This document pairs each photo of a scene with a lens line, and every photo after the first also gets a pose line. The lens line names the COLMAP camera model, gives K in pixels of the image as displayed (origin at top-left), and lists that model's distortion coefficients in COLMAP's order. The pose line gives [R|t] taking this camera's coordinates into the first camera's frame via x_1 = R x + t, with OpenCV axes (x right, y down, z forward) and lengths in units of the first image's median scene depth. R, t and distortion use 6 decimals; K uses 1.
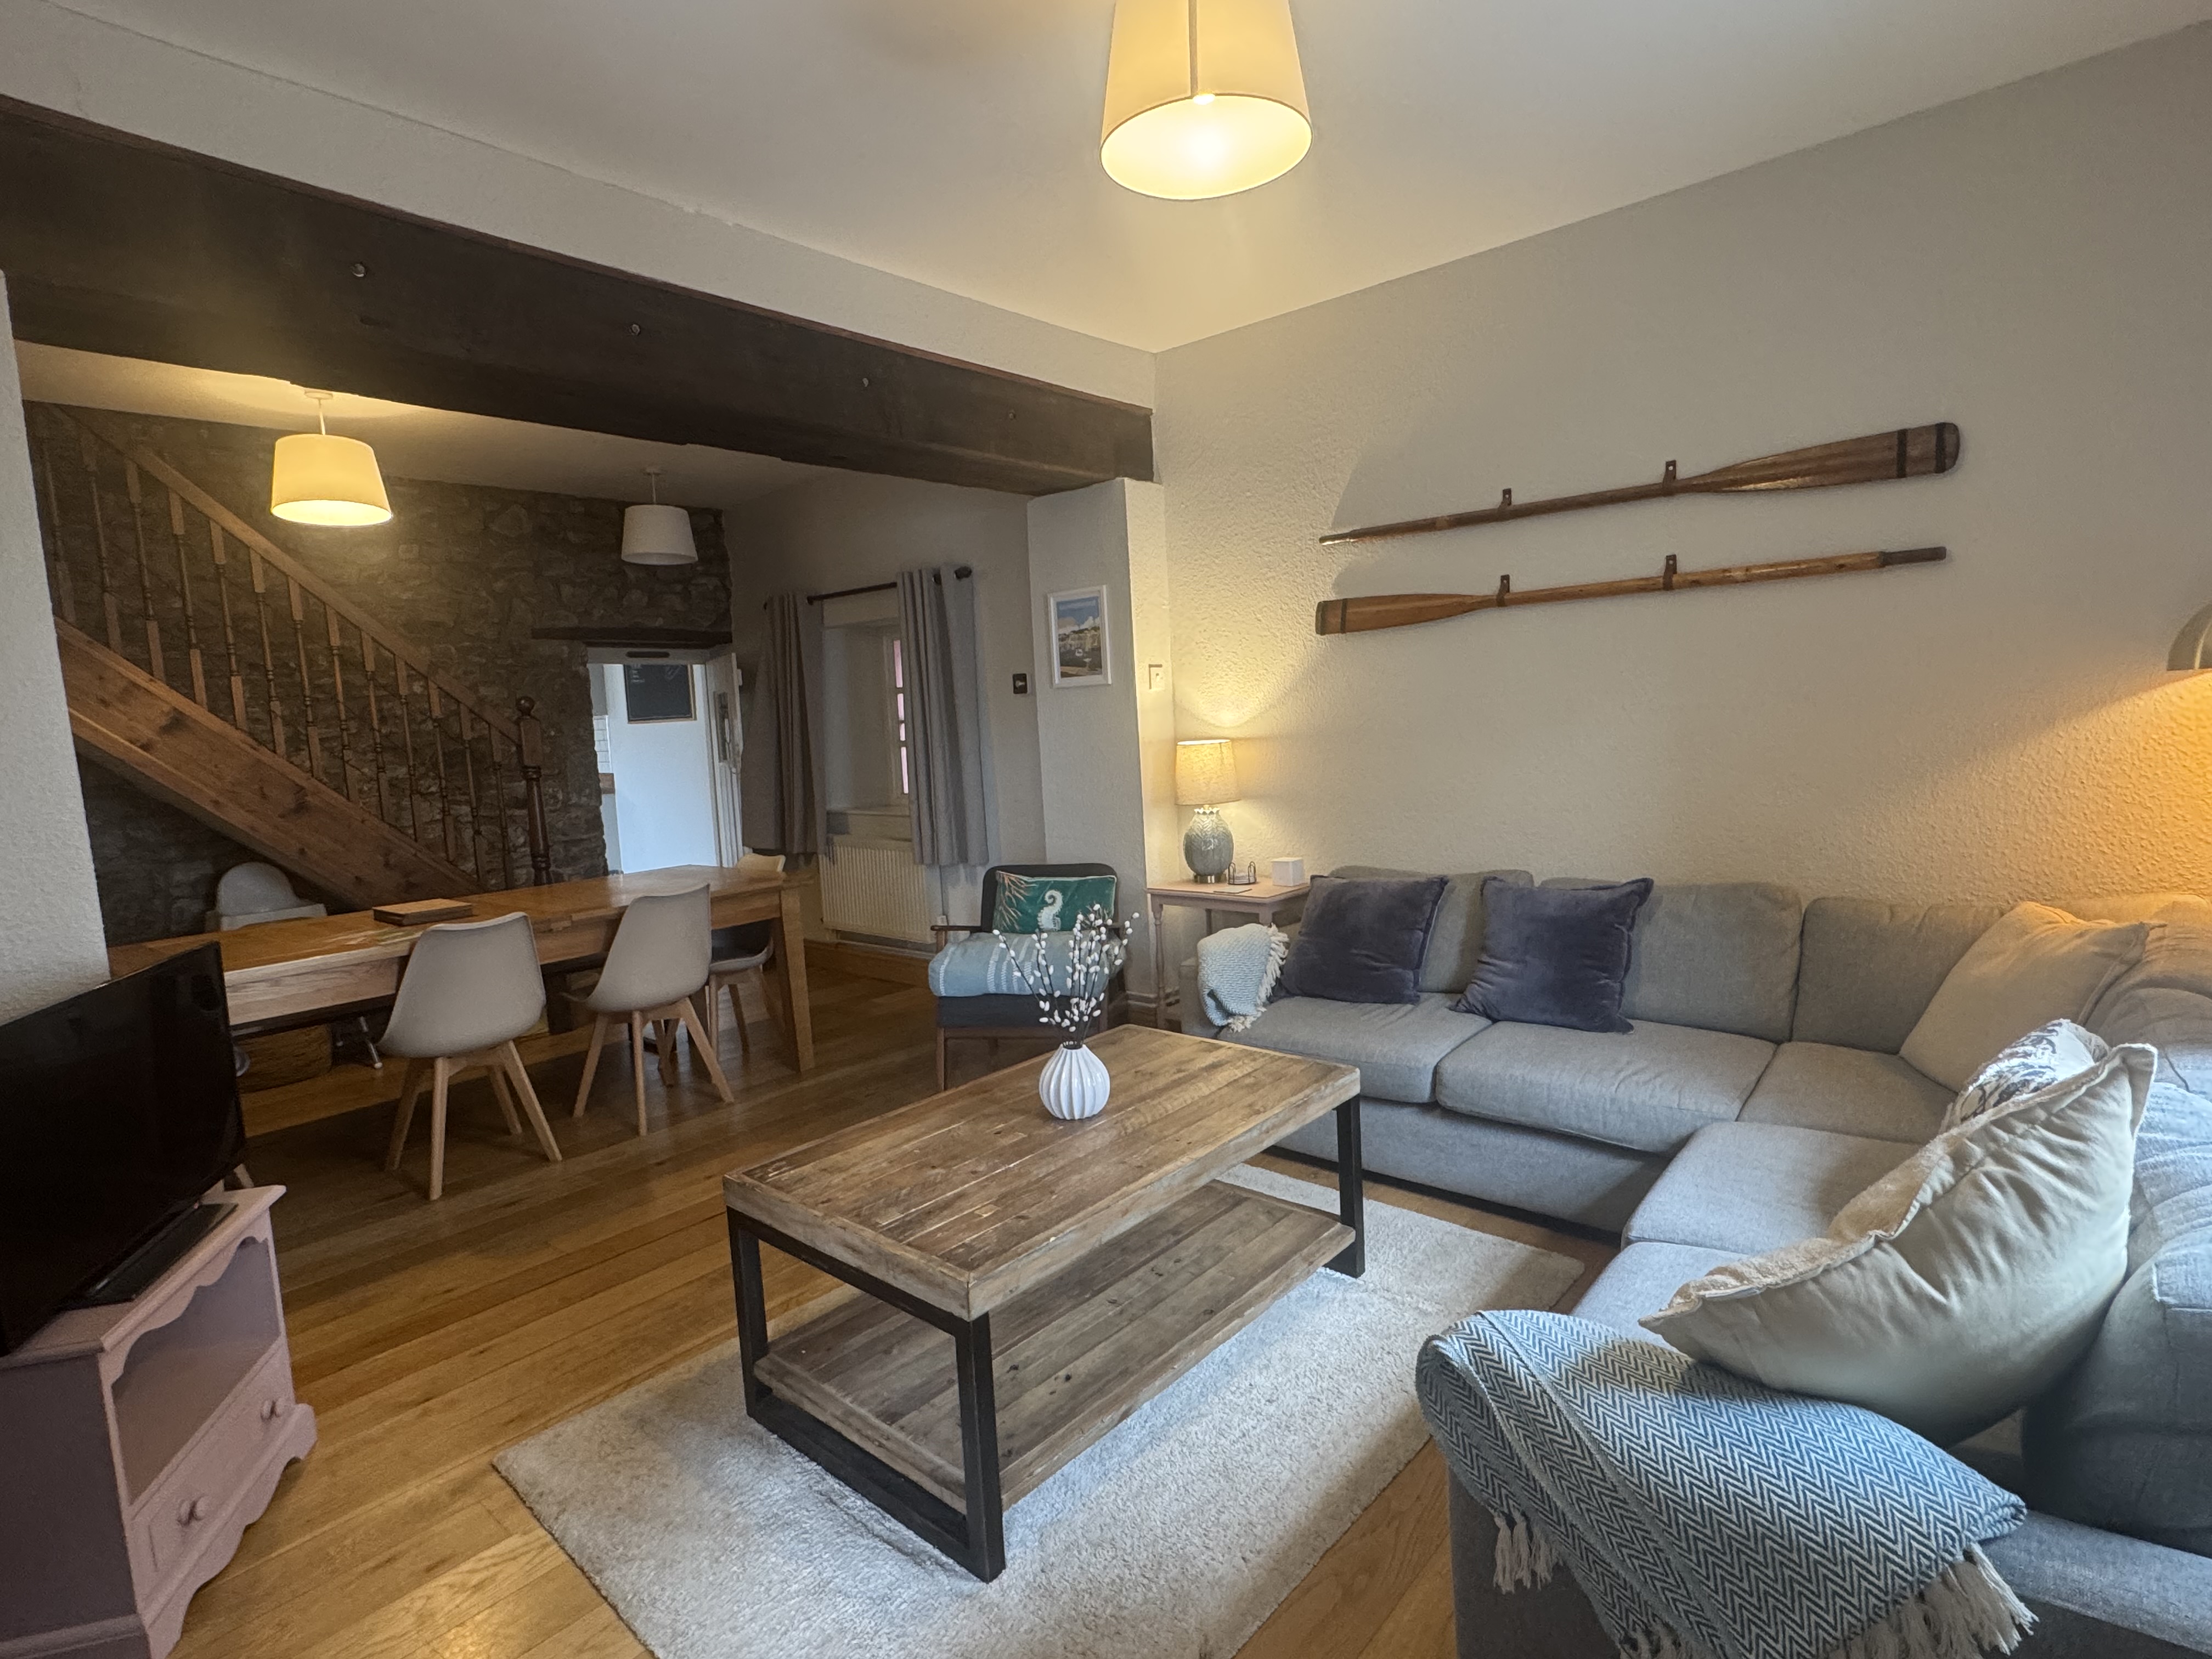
lens RADIAL K [[1139.5, 0, 1106.0], [0, 1139.5, 829.5], [0, 0, 1]] dist [0.000164, 0.000165]
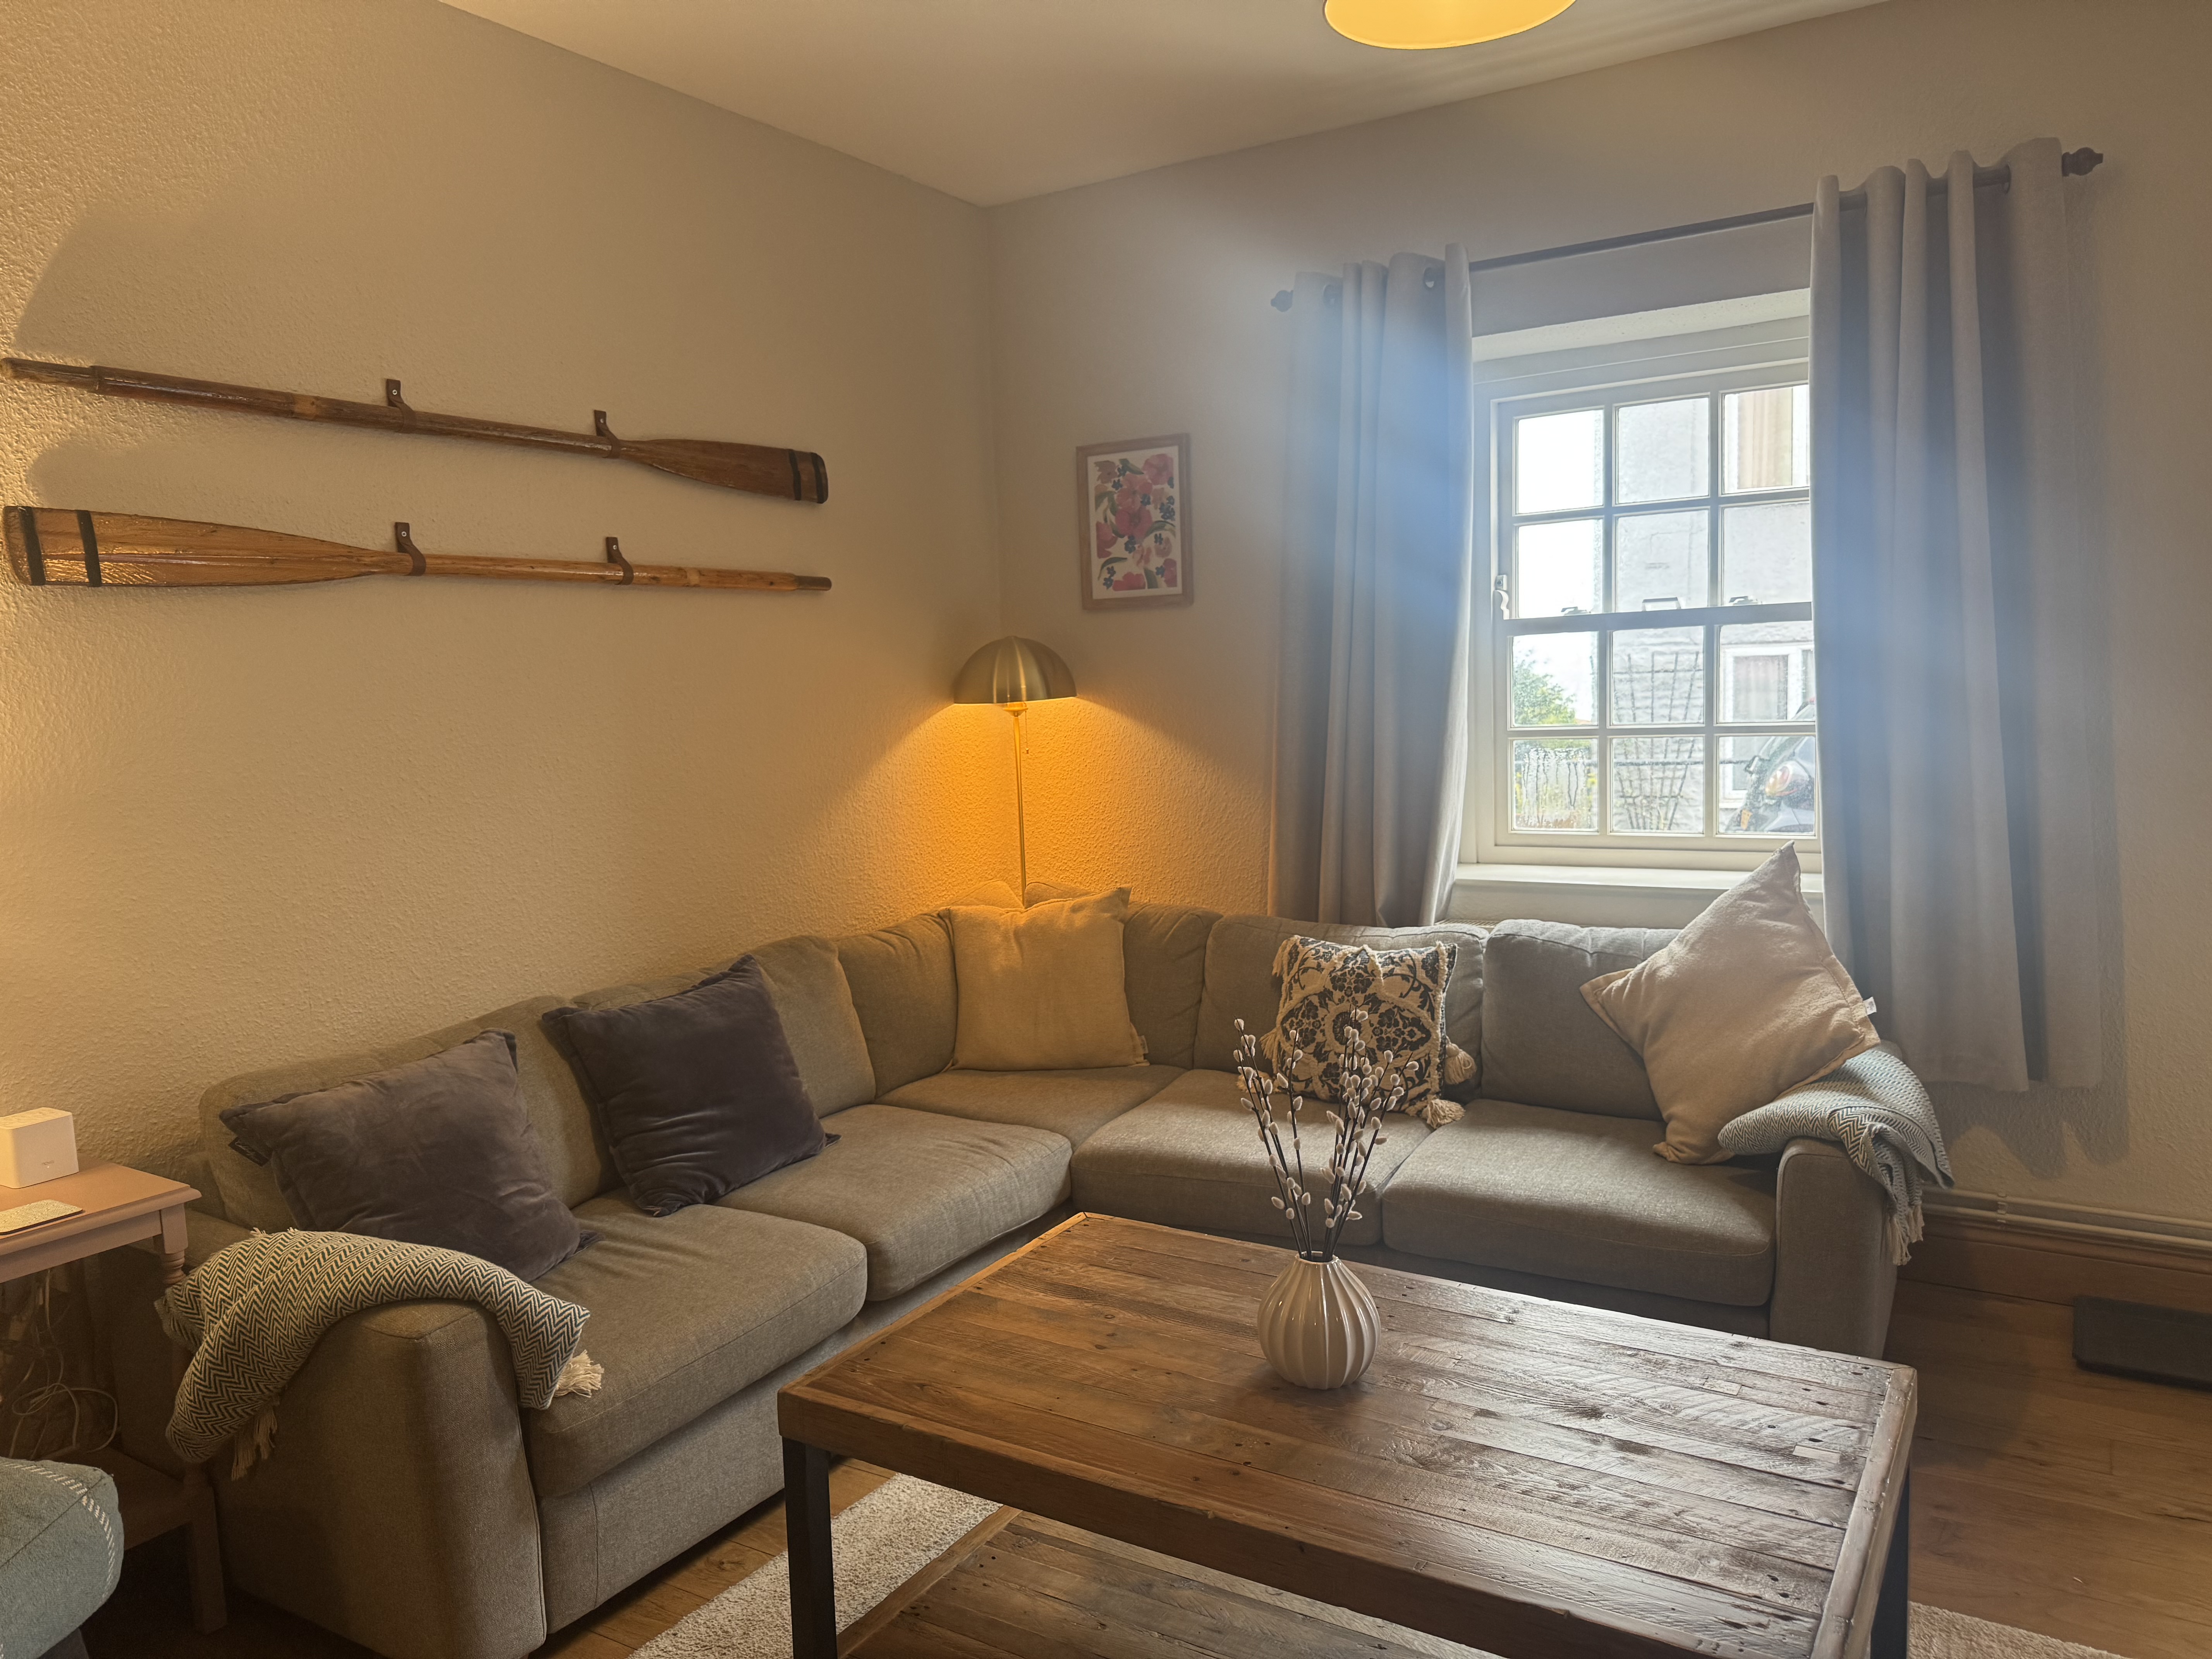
lens RADIAL K [[1566.6, 0, 1106.0], [0, 1566.6, 829.5], [0, 0, 1]] dist [0.093904, -0.132010]
pose [[-0.163166, -0.038966, 0.985829, -0.537316], [0.146687, 0.987156, 0.063297, -0.063428], [-0.975633, 0.154936, -0.155355, 0.796460]]
